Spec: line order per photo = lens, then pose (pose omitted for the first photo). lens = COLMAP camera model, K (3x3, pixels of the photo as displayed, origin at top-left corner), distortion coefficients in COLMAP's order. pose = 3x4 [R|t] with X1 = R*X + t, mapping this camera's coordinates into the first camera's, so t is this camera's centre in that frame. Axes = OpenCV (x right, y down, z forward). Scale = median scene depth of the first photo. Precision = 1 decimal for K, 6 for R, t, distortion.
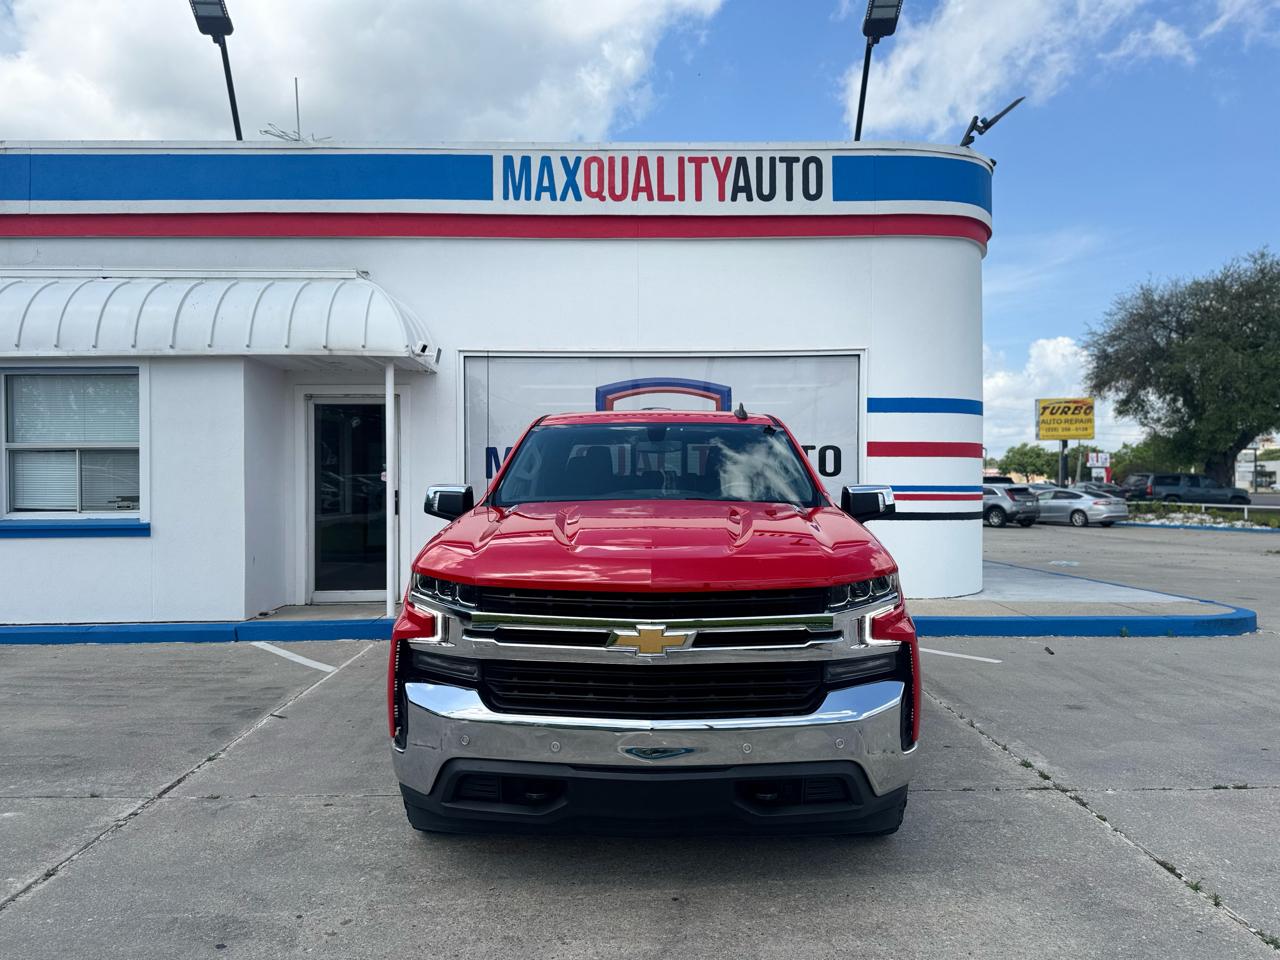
lens RADIAL K [[906.1, 0, 643.2], [0, 906.1, 479.3], [0, 0, 1]] dist [0.038697, -0.046825]
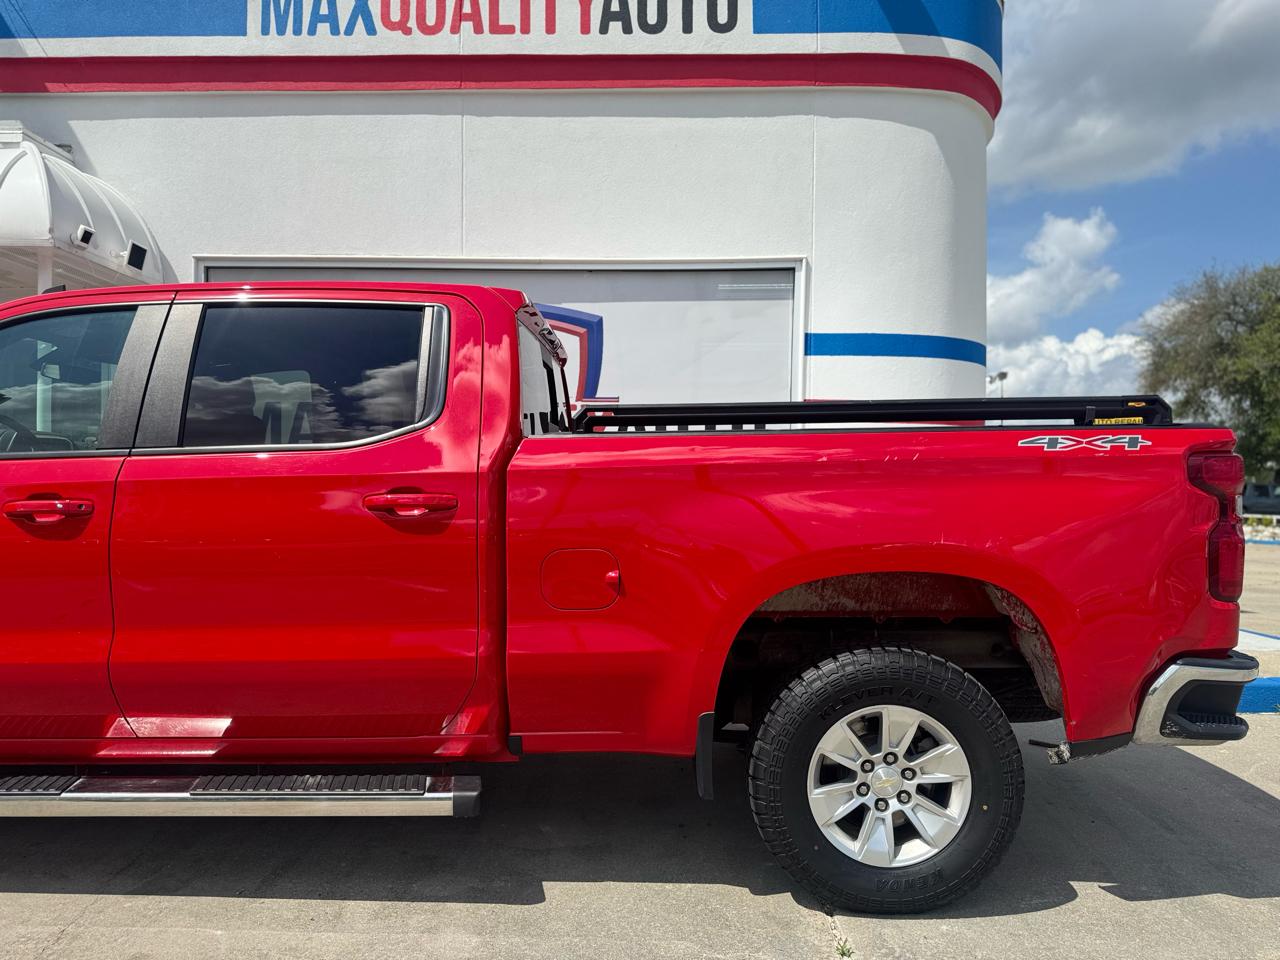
lens RADIAL K [[906.1, 0, 632.8], [0, 906.1, 486.8], [0, 0, 1]] dist [0.038697, -0.046825]
pose [[0.998480, 0.011879, -0.053820, 0.161005], [-0.011895, 0.999929, 0.000023, 0.024794], [0.053816, 0.000618, 0.998551, 0.335206]]
